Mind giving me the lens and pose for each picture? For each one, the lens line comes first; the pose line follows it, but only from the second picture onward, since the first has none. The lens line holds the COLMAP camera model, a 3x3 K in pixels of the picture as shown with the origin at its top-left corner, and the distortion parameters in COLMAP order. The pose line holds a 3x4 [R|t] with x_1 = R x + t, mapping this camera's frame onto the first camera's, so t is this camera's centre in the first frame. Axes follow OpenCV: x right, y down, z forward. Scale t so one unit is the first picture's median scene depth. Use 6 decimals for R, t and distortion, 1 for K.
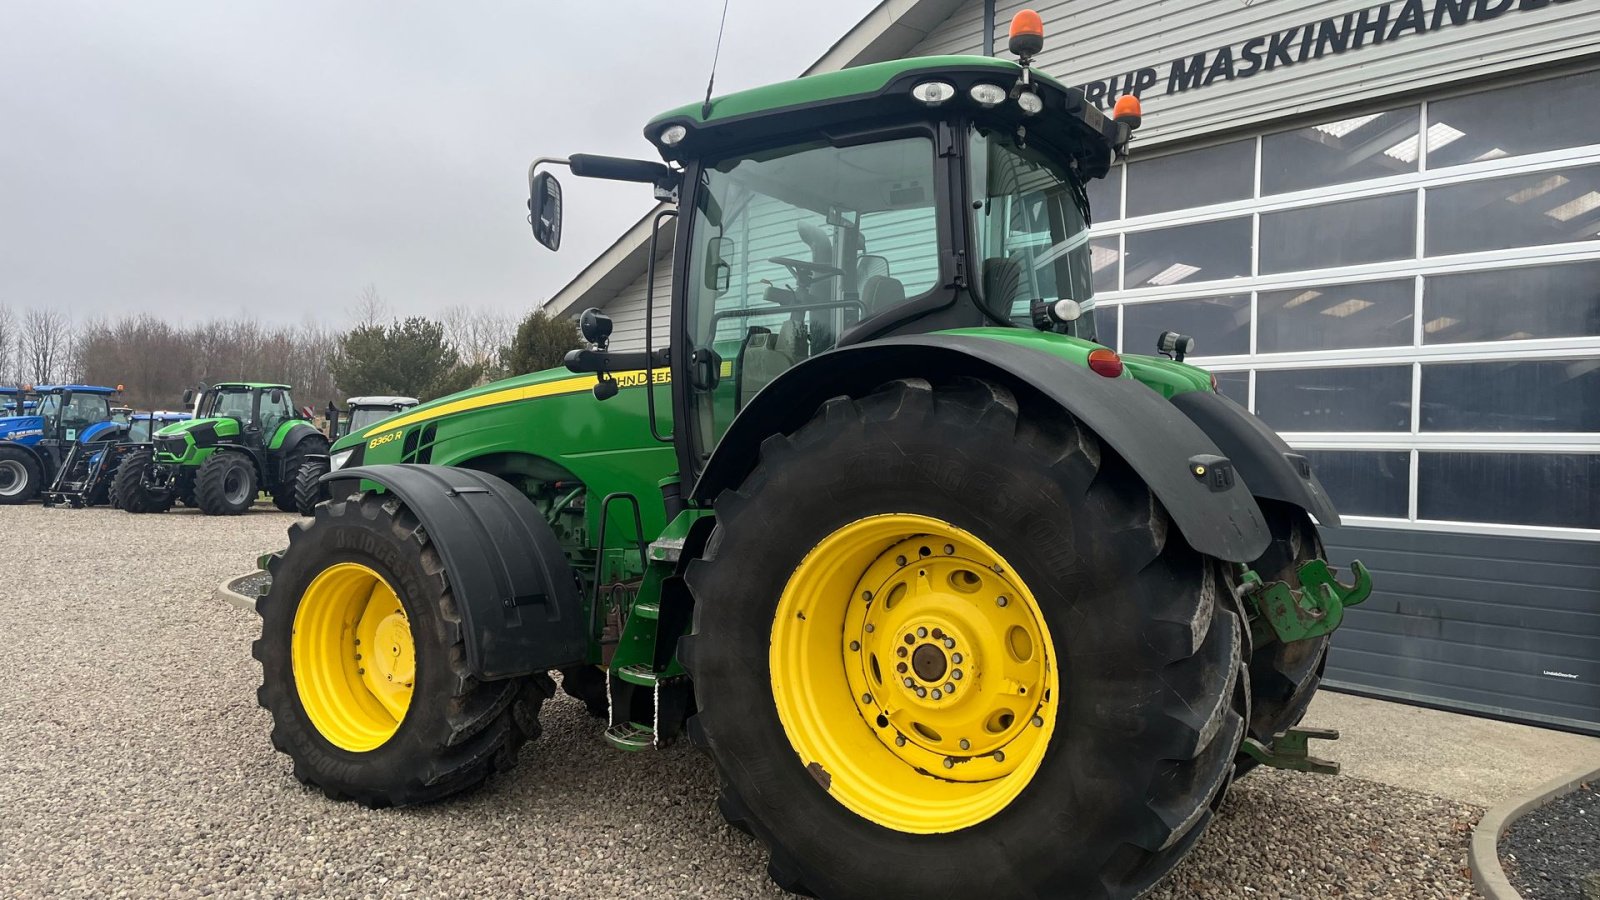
lens RADIAL K [[1207.3, 0, 782.6], [0, 1207.3, 450.3], [0, 0, 1]] dist [0.052822, -0.053672]
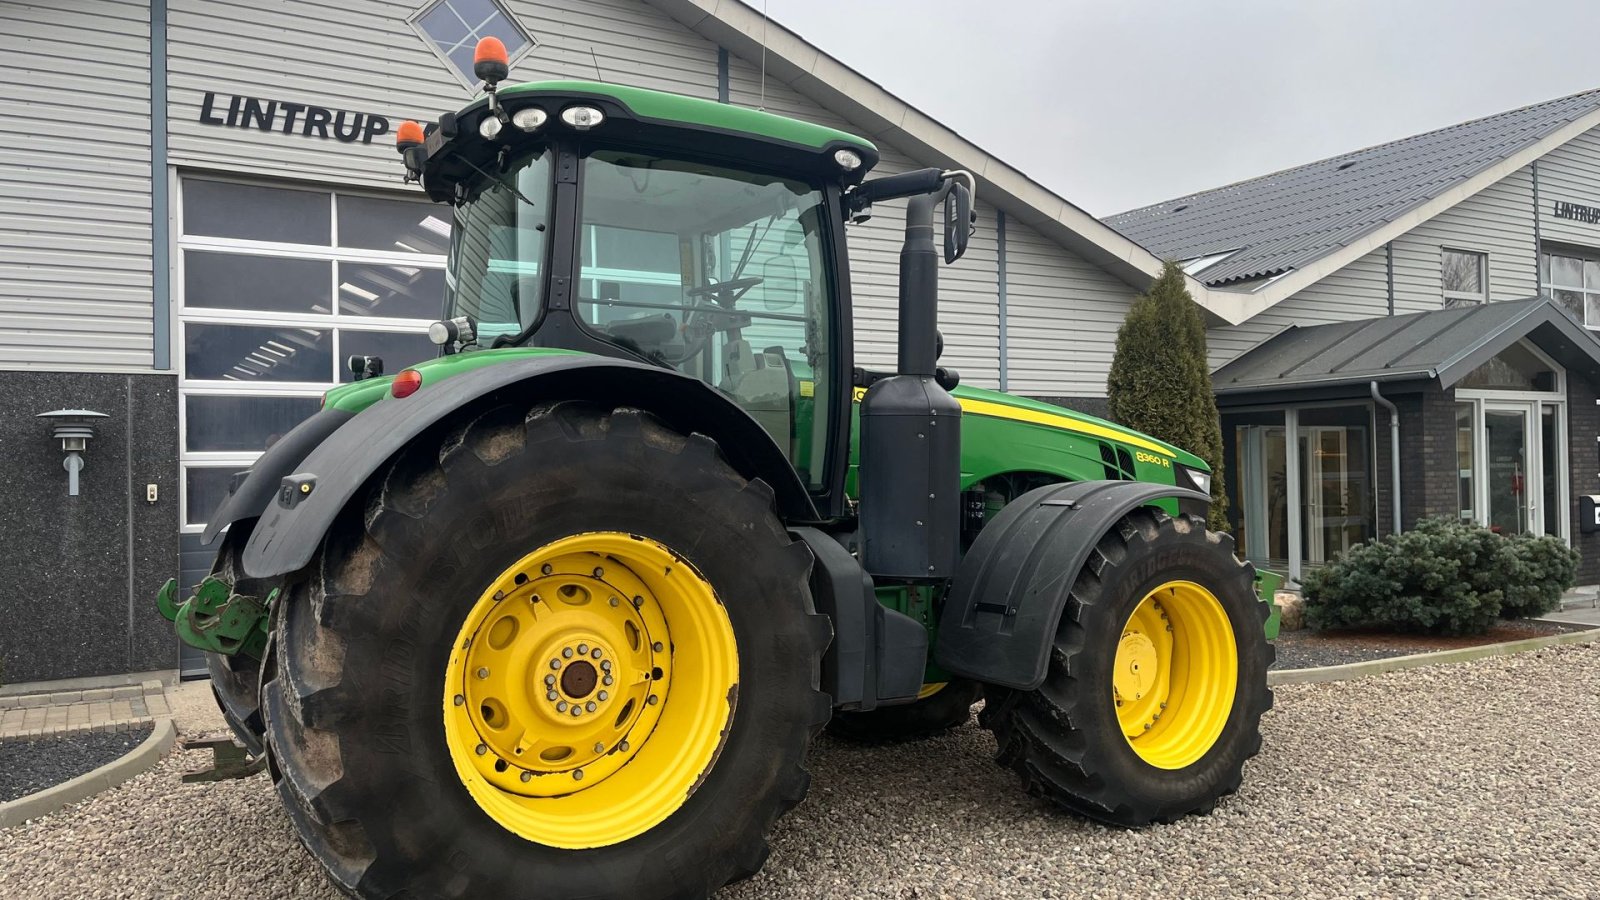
lens RADIAL K [[1207.3, 0, 787.4], [0, 1207.3, 451.7], [0, 0, 1]] dist [0.052822, -0.053672]
pose [[0.167095, -0.005710, 0.985924, -1.119259], [0.017693, 0.999840, 0.002792, -0.018193], [-0.985782, 0.016977, 0.167169, 0.733193]]
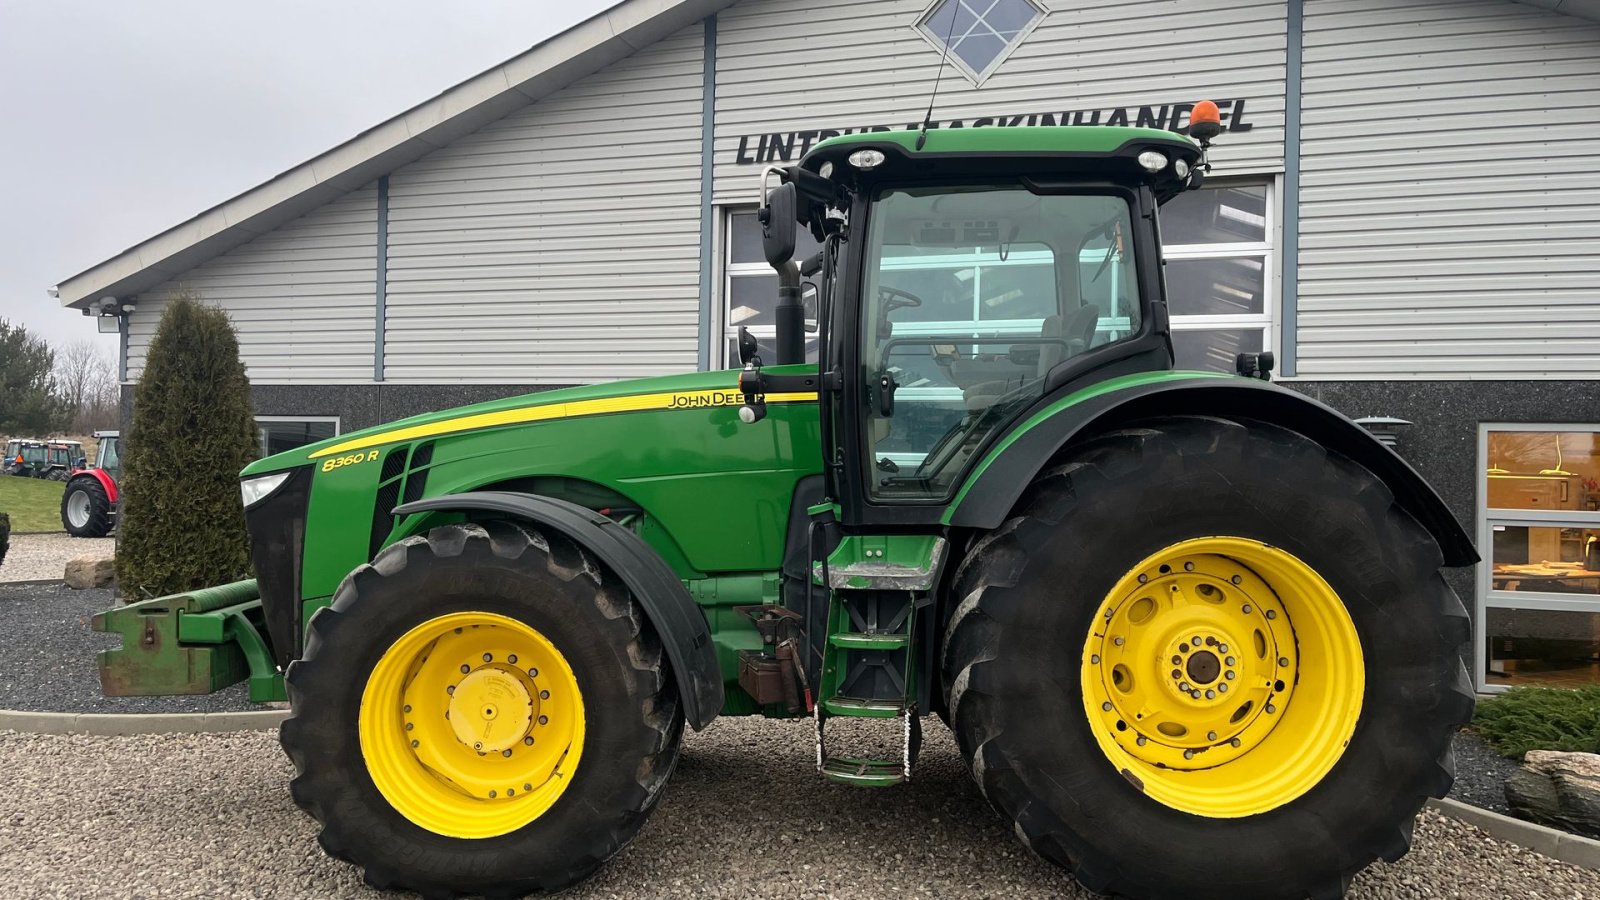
lens RADIAL K [[1207.3, 0, 784.5], [0, 1207.3, 449.2], [0, 0, 1]] dist [0.052822, -0.053672]
pose [[0.850318, 0.009138, 0.526190, -0.564119], [-0.004461, 0.999938, -0.010155, -0.010547], [-0.526250, 0.006288, 0.850307, 0.165241]]
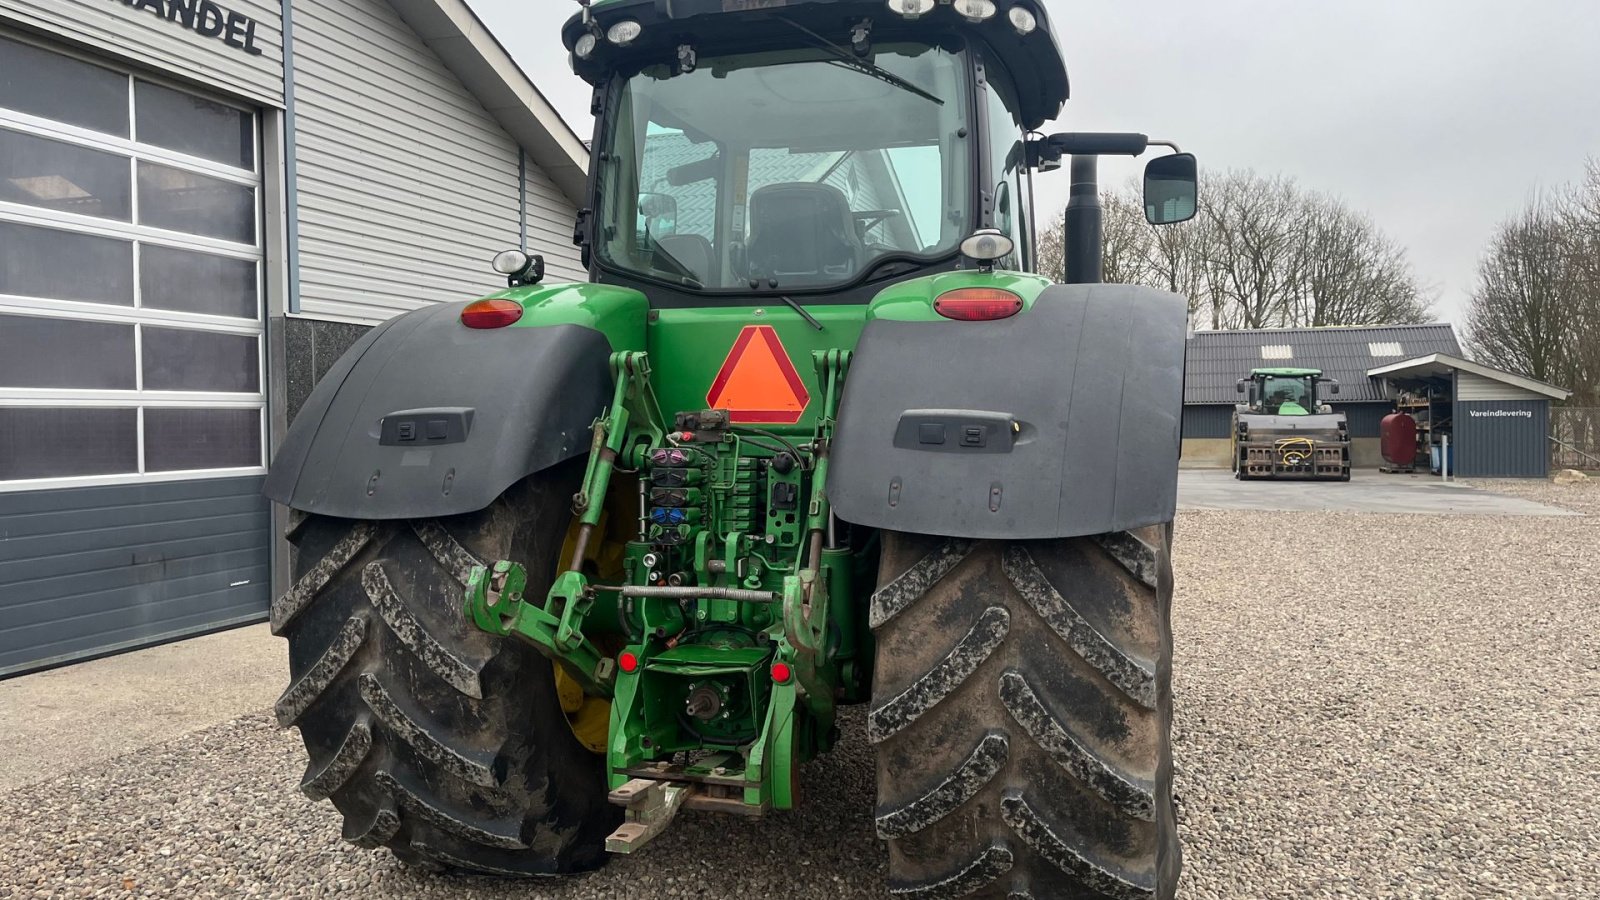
lens RADIAL K [[1207.3, 0, 803.7], [0, 1207.3, 433.1], [0, 0, 1]] dist [0.052822, -0.053672]
pose [[-0.540056, -0.026475, 0.841213, -0.909650], [-0.001163, 0.999528, 0.030711, -0.014538], [-0.841628, 0.015607, -0.539831, 1.460286]]
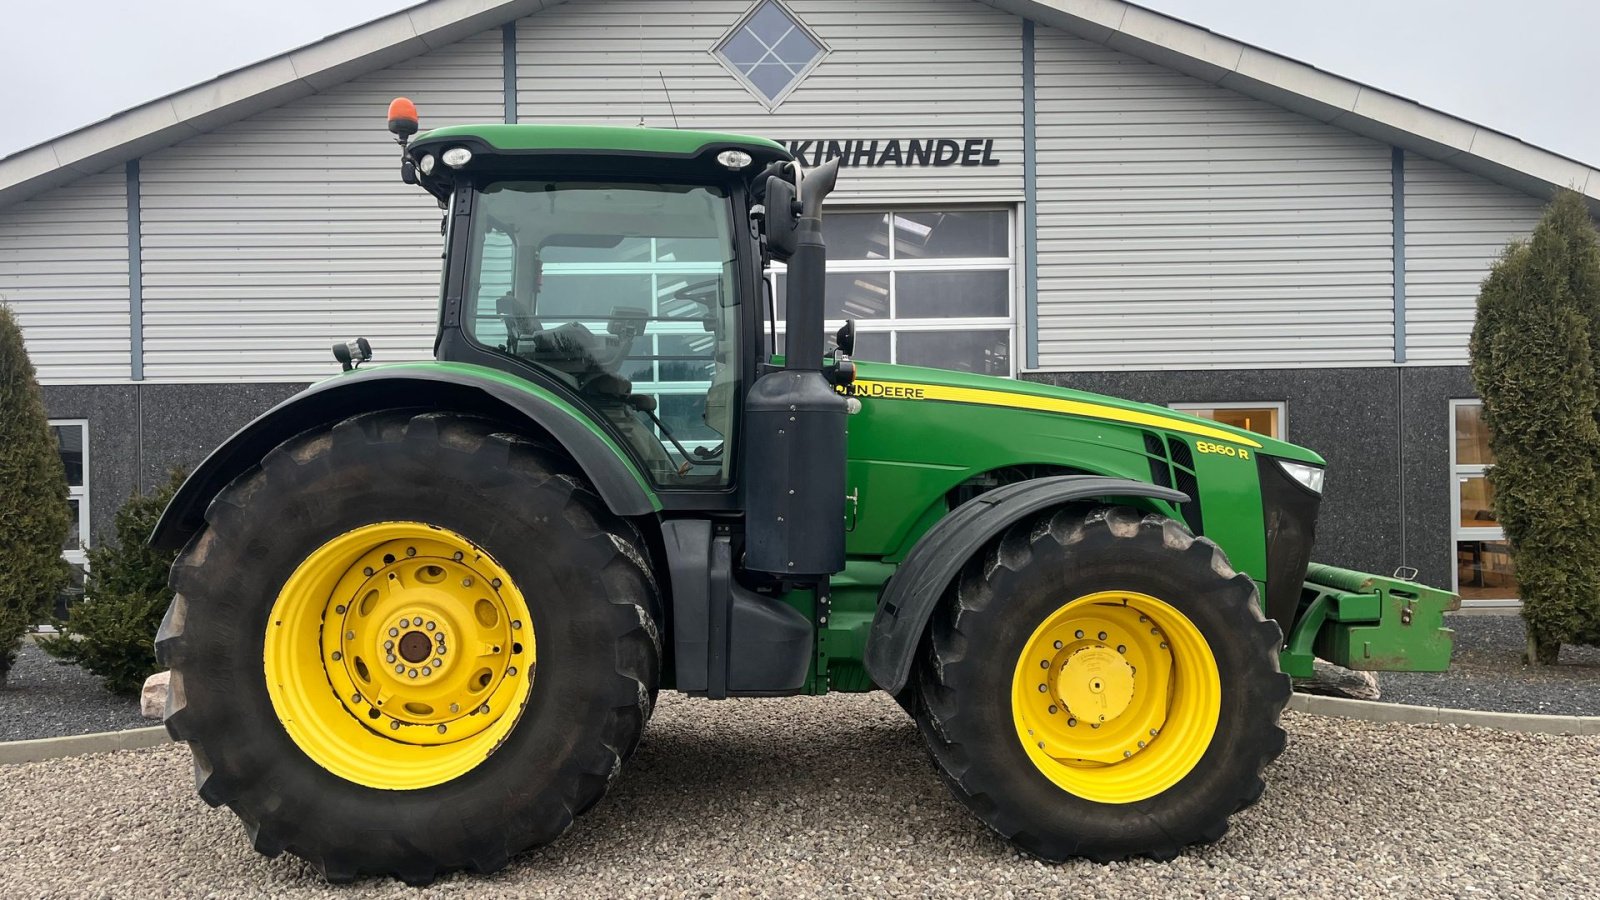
lens RADIAL K [[1207.3, 0, 795.3], [0, 1207.3, 459.8], [0, 0, 1]] dist [0.052822, -0.053672]
pose [[0.623125, -0.029123, 0.781580, -0.925220], [0.027583, 0.999503, 0.015253, -0.018334], [-0.781636, 0.012054, 0.623619, 0.255992]]
